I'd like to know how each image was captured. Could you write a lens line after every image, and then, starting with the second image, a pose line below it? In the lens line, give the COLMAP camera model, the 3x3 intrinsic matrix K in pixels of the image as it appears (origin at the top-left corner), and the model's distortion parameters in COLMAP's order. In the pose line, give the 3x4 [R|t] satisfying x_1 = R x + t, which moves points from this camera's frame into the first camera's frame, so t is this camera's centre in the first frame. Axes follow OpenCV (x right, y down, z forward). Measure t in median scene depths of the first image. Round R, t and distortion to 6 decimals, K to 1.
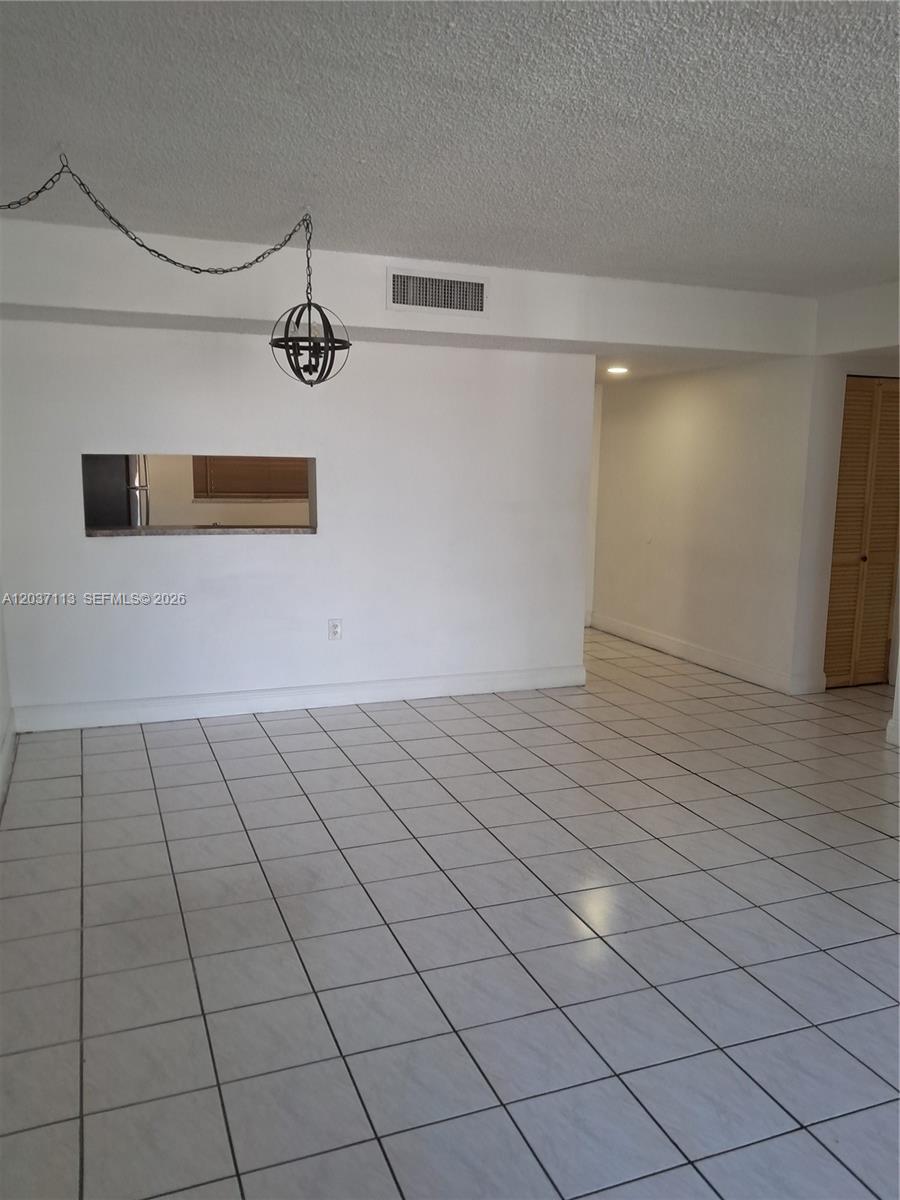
lens RADIAL K [[934.6, 0, 459.0], [0, 934.6, 603.4], [0, 0, 1]] dist [0.024692, -0.018812]
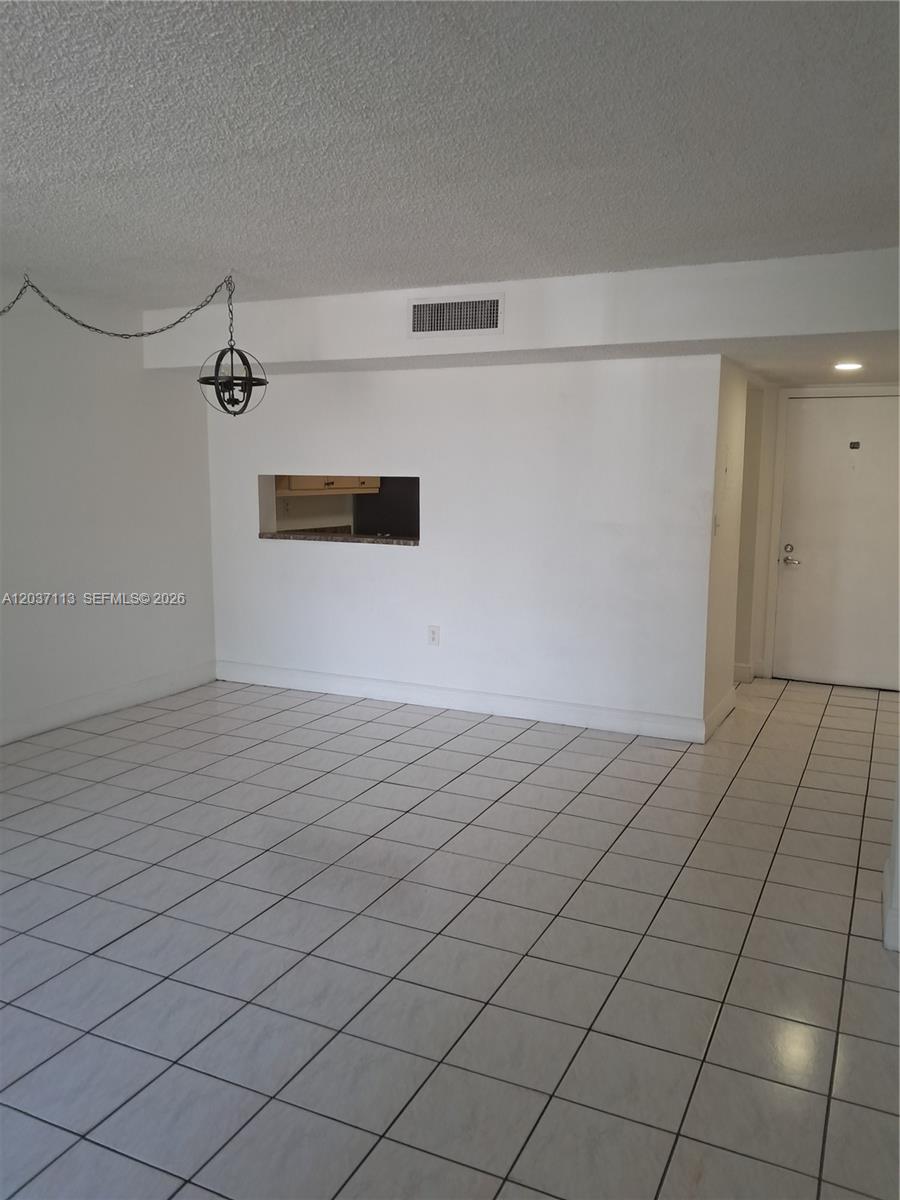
lens RADIAL K [[934.6, 0, 454.0], [0, 934.6, 600.7], [0, 0, 1]] dist [0.024692, -0.018812]
pose [[0.675620, 0.091995, -0.731488, 0.748617], [-0.114819, 0.993207, 0.018860, -0.039457], [0.728254, 0.071247, 0.681593, 0.316256]]
